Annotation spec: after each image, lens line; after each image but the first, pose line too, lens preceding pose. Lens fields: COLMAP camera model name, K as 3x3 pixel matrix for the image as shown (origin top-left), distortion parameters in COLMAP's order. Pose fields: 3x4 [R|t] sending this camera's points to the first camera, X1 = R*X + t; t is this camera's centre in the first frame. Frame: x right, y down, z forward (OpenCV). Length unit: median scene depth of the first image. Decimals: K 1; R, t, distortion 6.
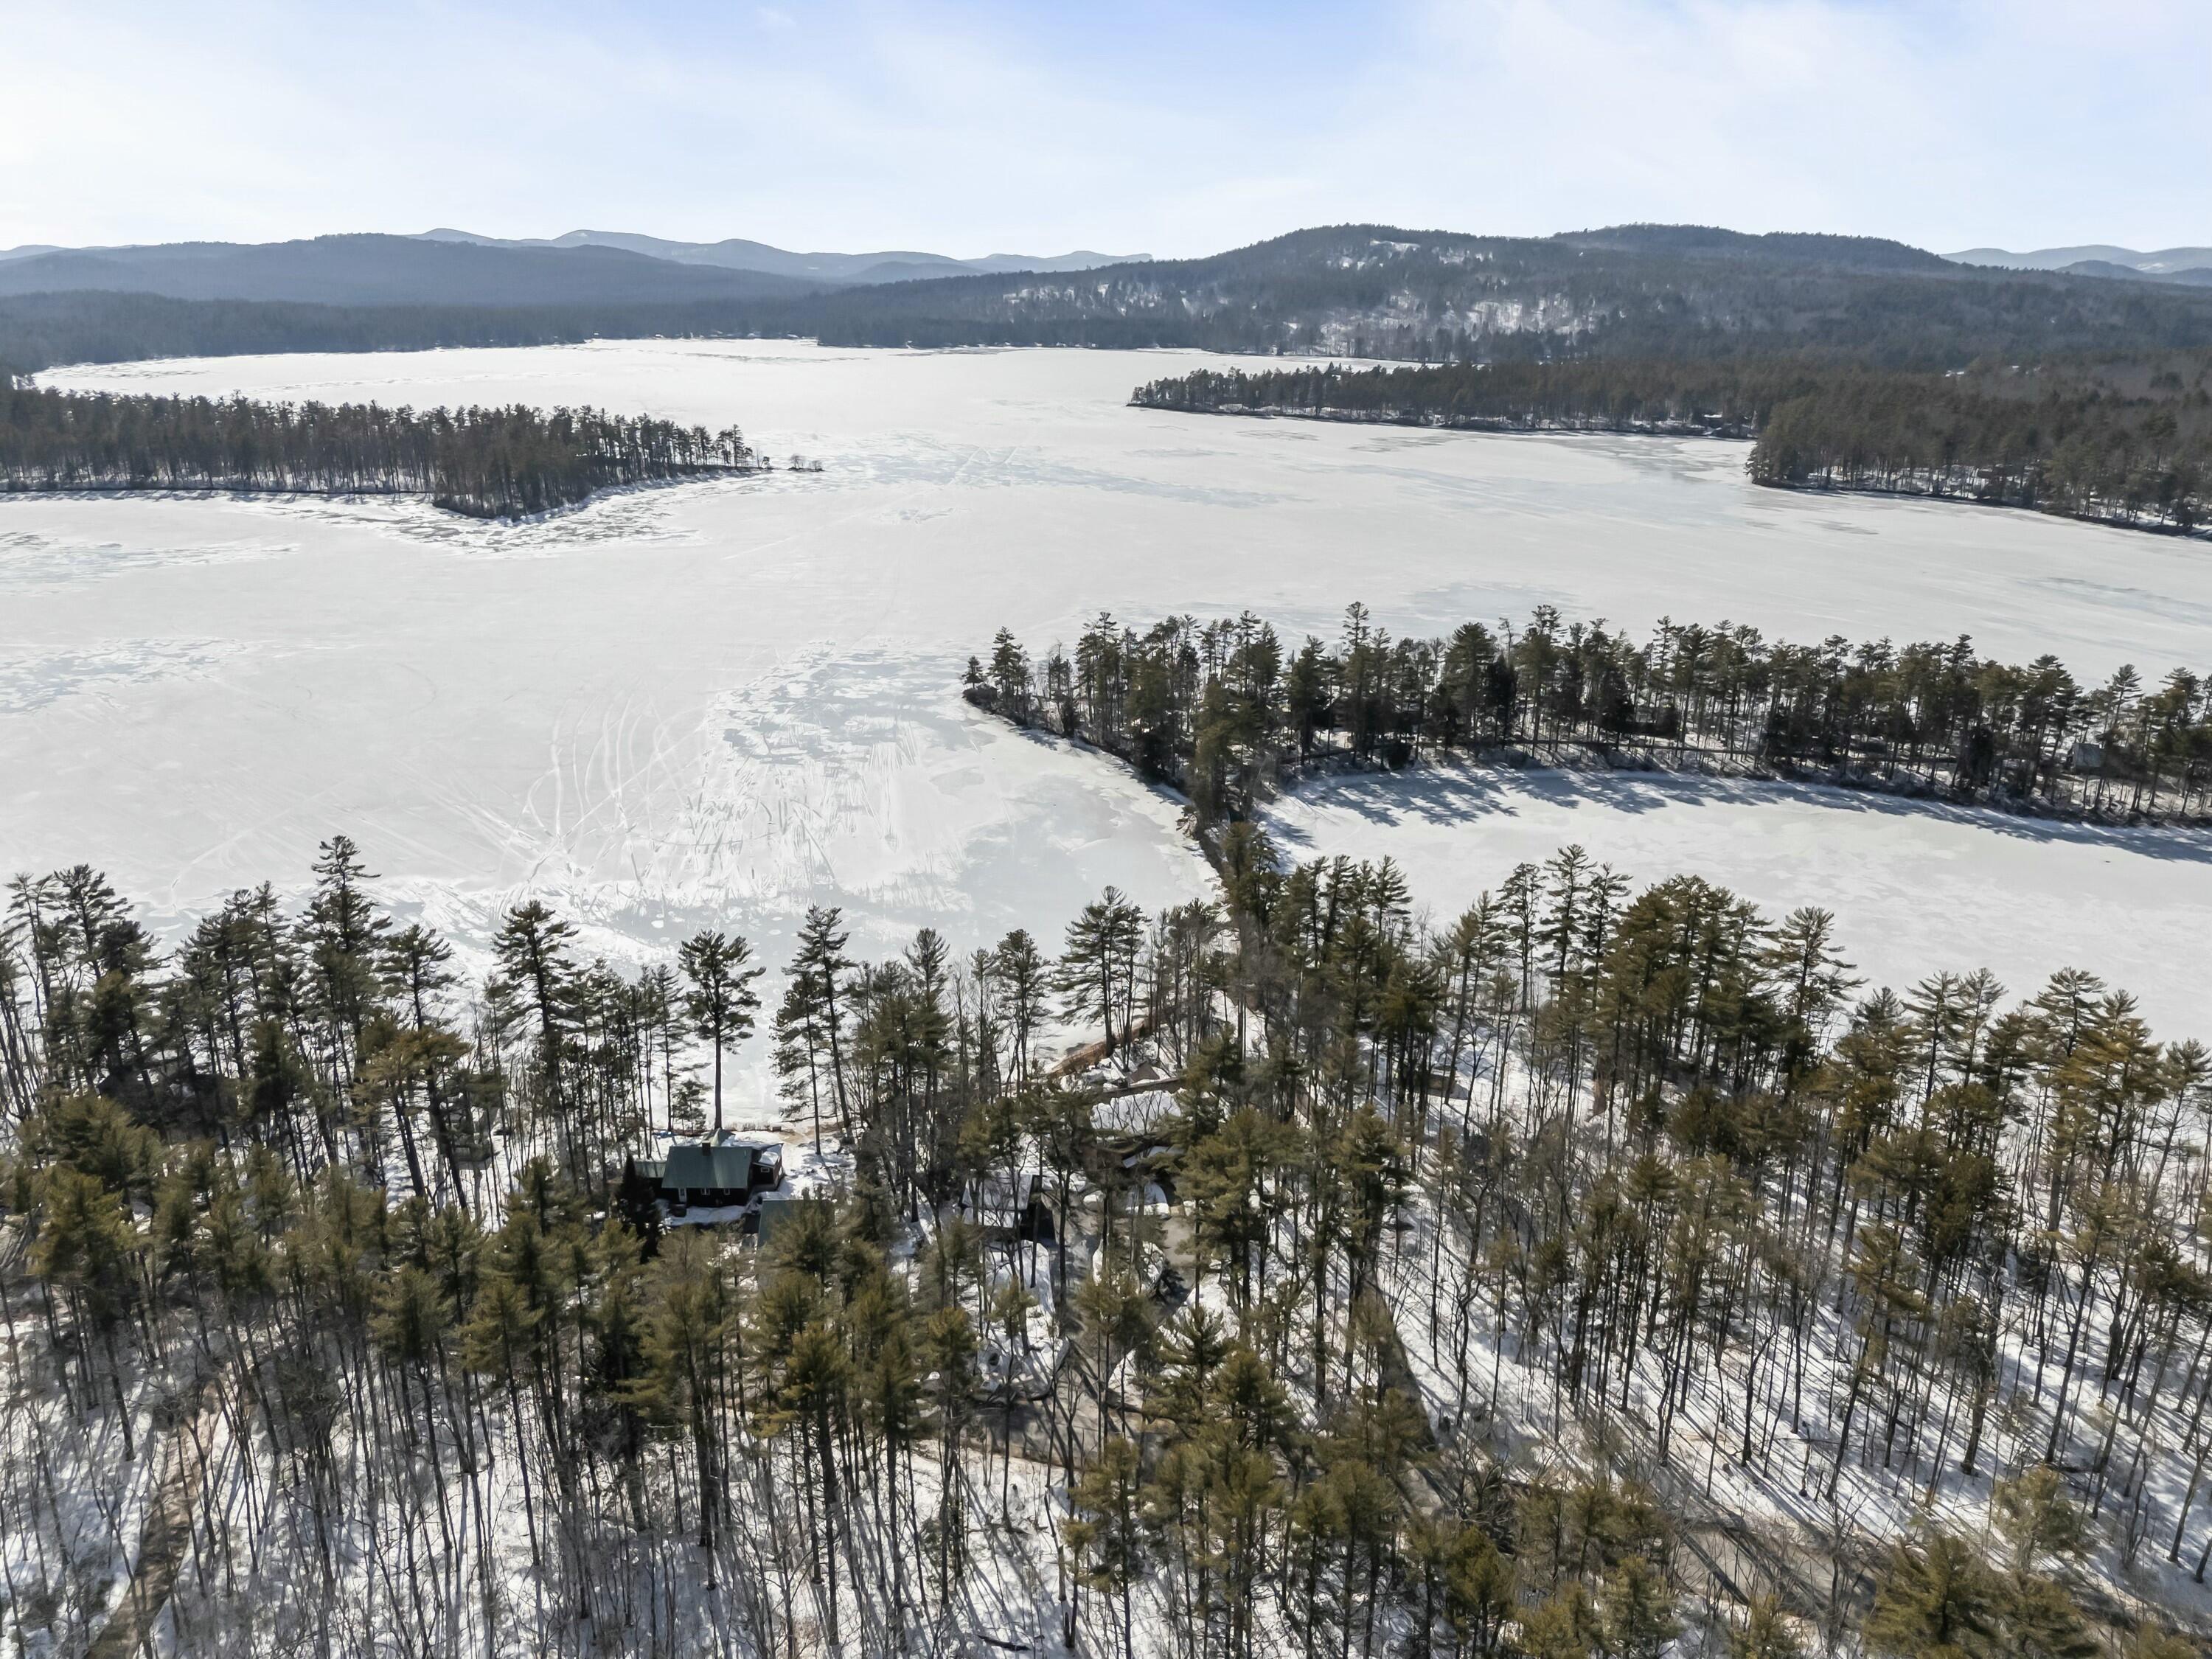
lens RADIAL K [[1640.2, 0, 1106.0], [0, 1640.2, 829.5], [0, 0, 1]] dist [0.067803, -0.057081]
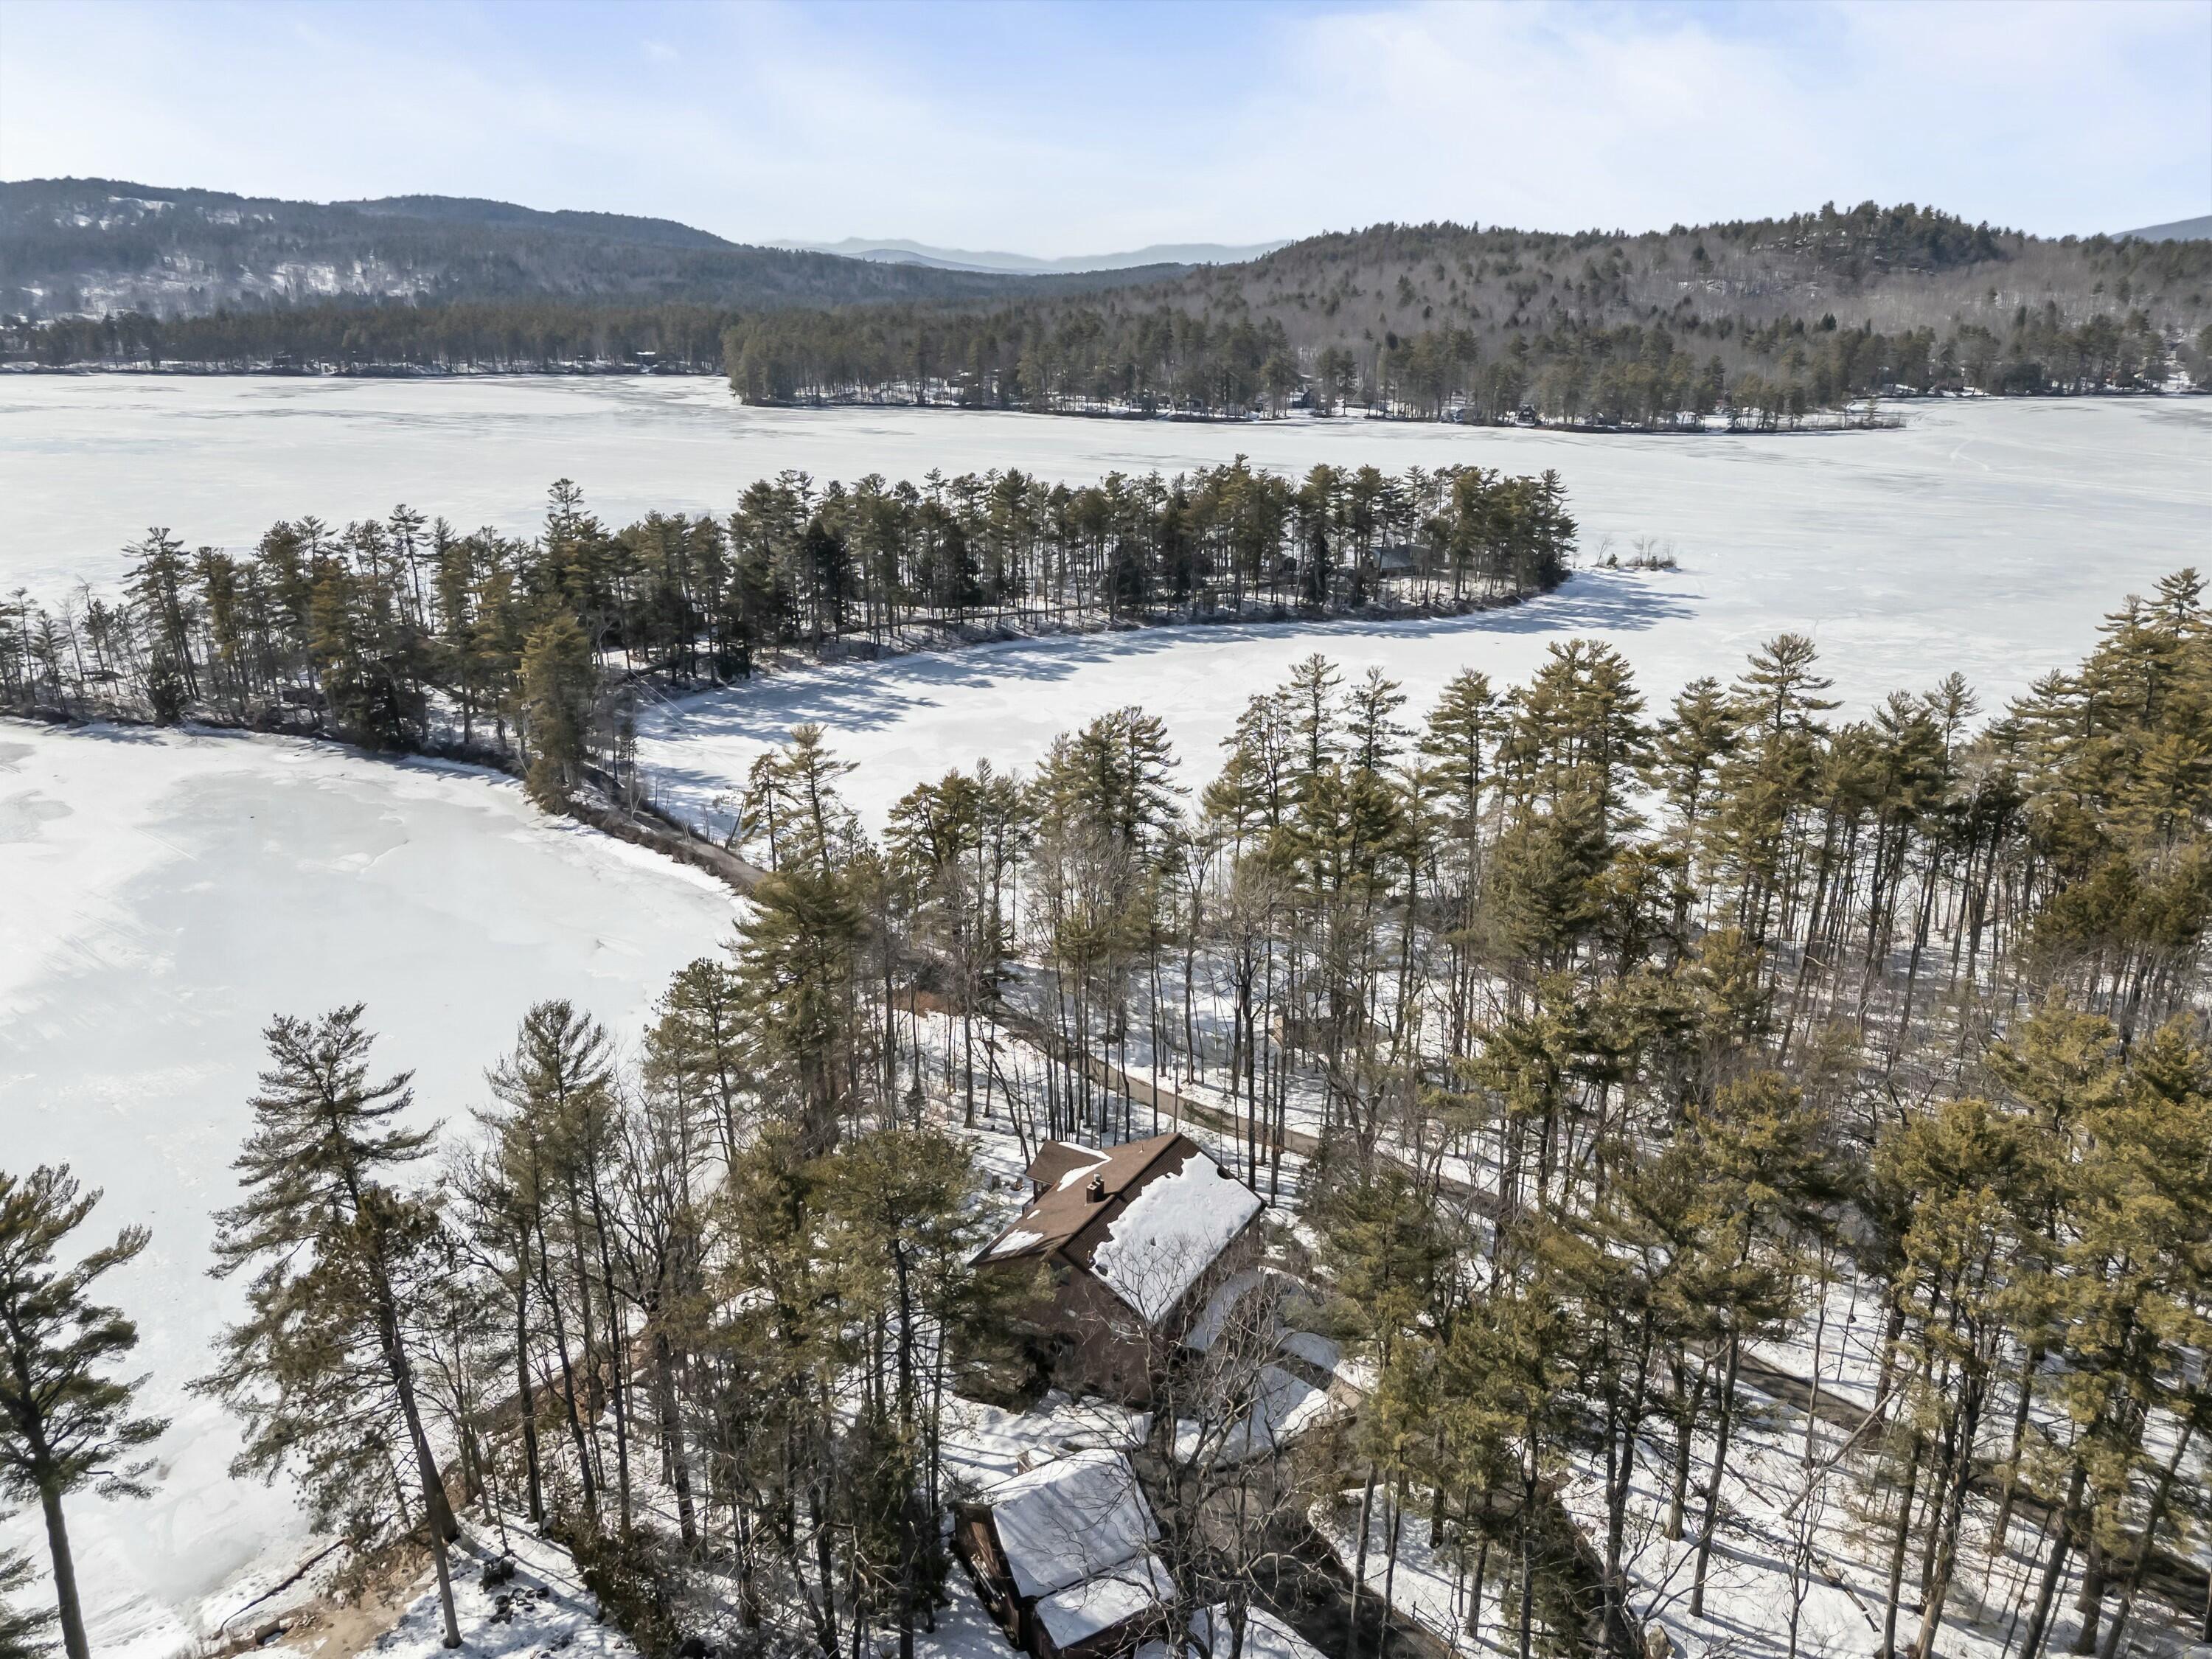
lens RADIAL K [[1640.2, 0, 1106.0], [0, 1640.2, 829.5], [0, 0, 1]] dist [0.067803, -0.057081]
pose [[0.774709, -0.204895, 0.598201, -0.047805], [0.205488, 0.976275, 0.068273, 0.003566], [-0.597998, 0.070031, 0.798432, 0.113711]]
